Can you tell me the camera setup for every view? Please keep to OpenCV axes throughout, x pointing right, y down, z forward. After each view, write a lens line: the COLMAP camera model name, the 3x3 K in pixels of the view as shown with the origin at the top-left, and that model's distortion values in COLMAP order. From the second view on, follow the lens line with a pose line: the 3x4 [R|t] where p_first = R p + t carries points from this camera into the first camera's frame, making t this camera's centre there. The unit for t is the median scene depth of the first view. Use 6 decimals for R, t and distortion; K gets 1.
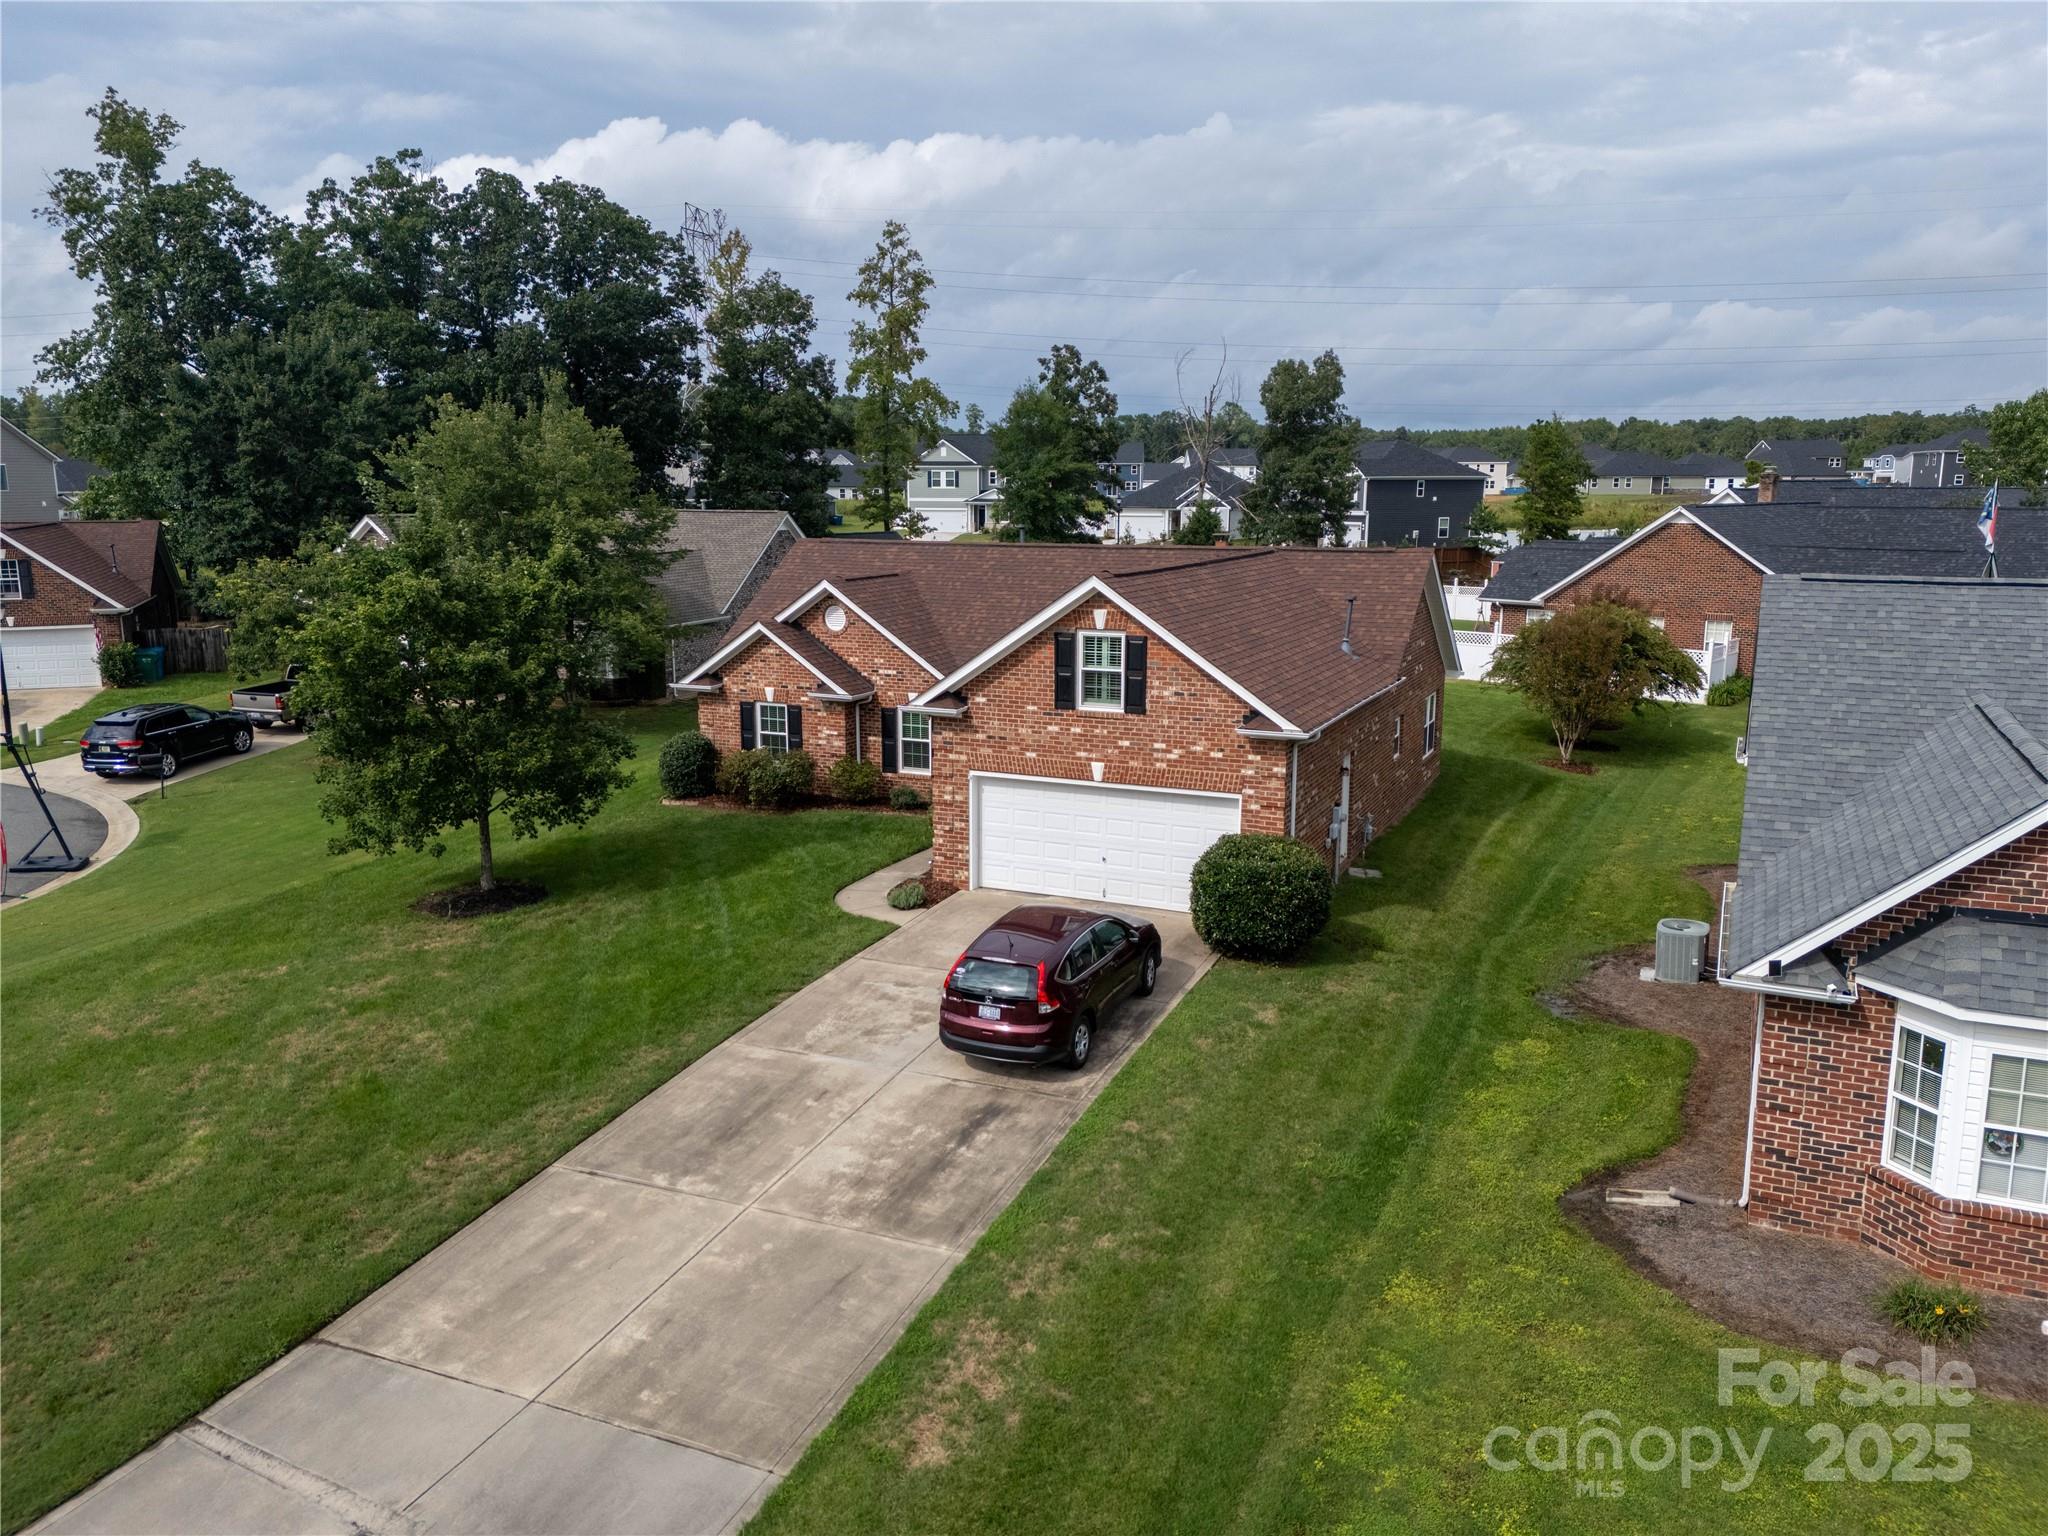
lens RADIAL K [[1500.3, 0, 1025.2], [0, 1500.3, 760.9], [0, 0, 1]] dist [0.083460, -0.092563]
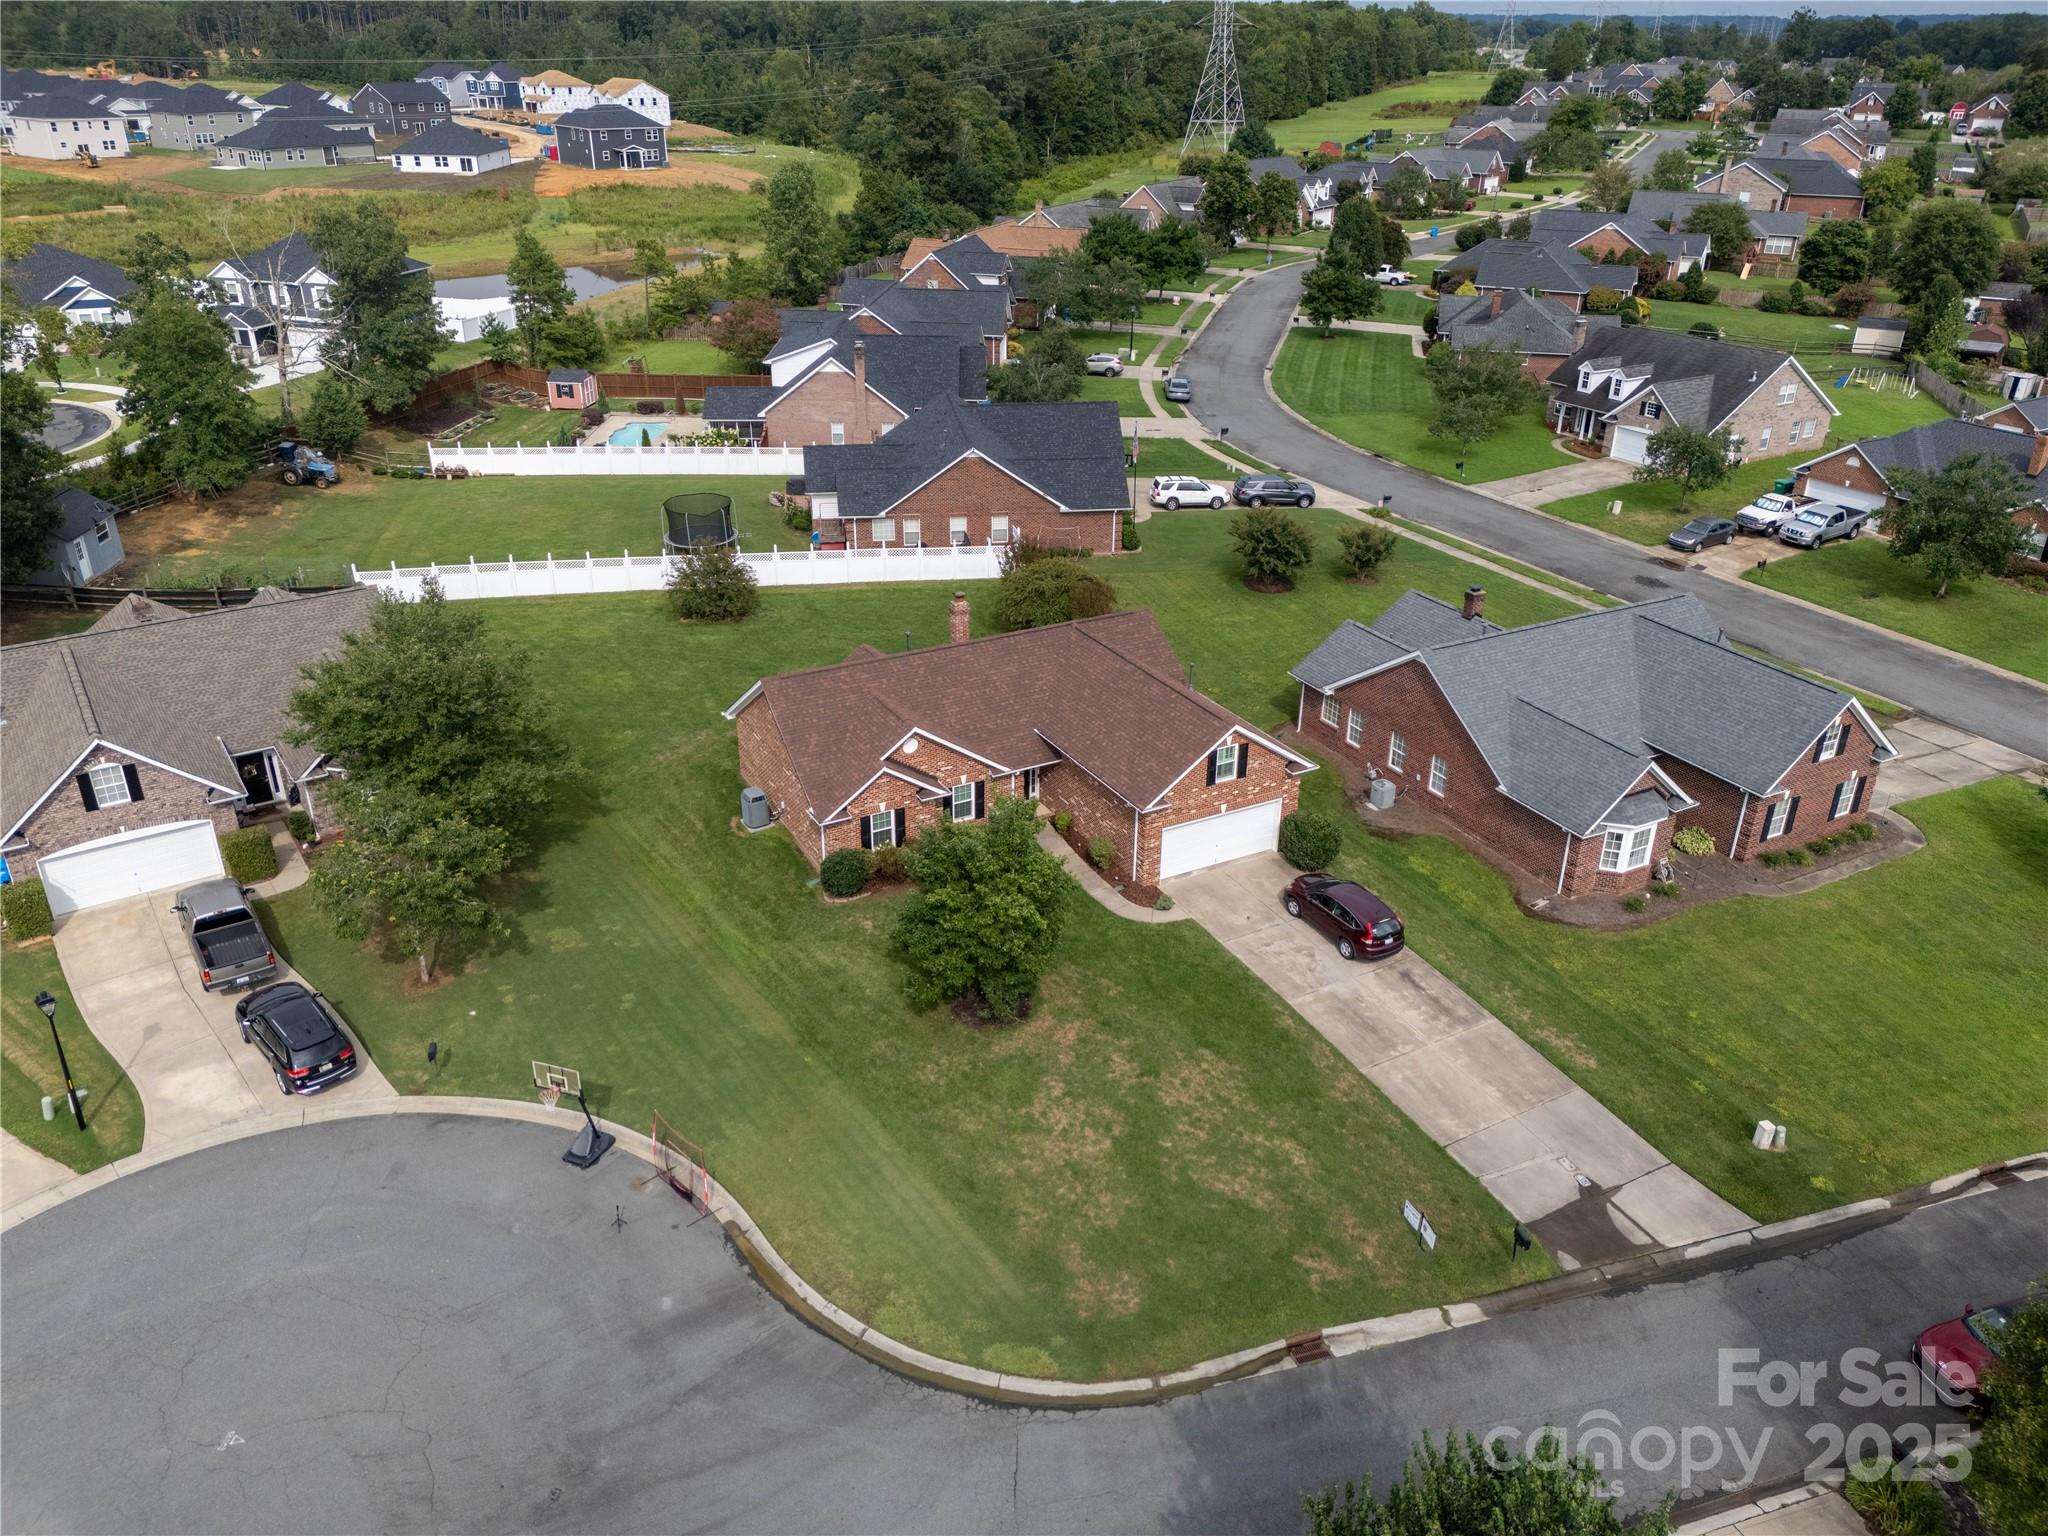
lens RADIAL K [[1500.3, 0, 1025.2], [0, 1500.3, 760.9], [0, 0, 1]] dist [0.083460, -0.092563]
pose [[0.599699, -0.345431, 0.721830, -1.595115], [0.137280, 0.933070, 0.332467, -0.784359], [-0.788363, -0.100288, 0.606982, -0.015639]]
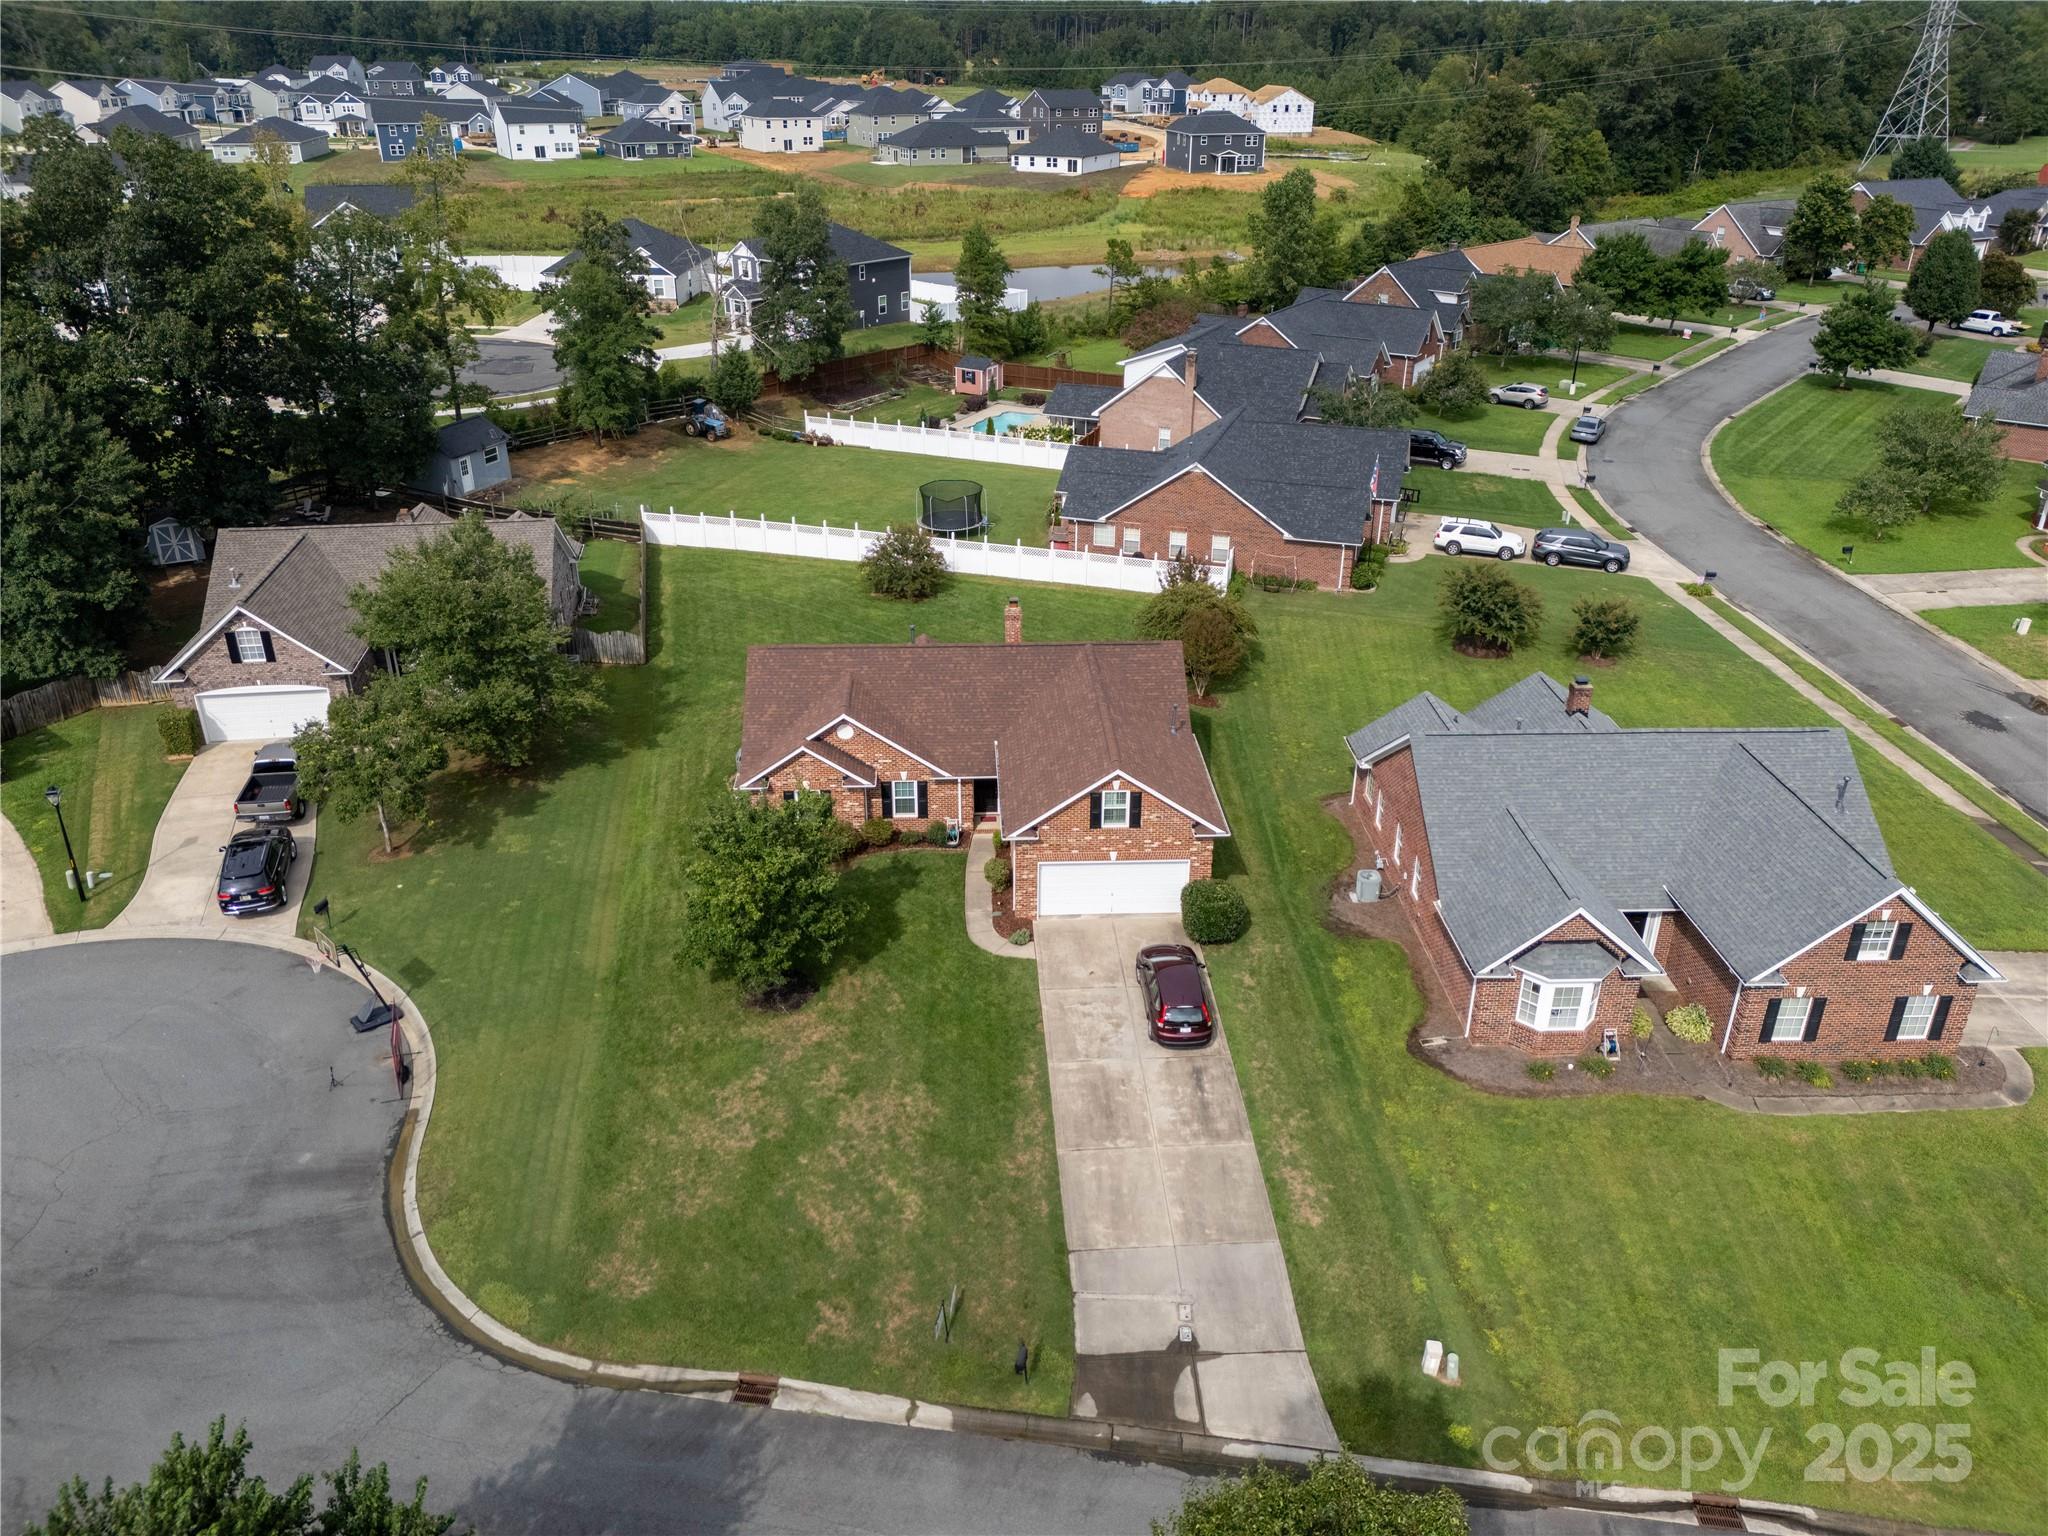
lens RADIAL K [[1500.3, 0, 1025.2], [0, 1500.3, 760.9], [0, 0, 1]] dist [0.083460, -0.092563]
pose [[0.887909, -0.197298, 0.415561, -0.843292], [0.079465, 0.955559, 0.283887, -0.678025], [-0.453103, -0.219043, 0.864128, -0.591168]]
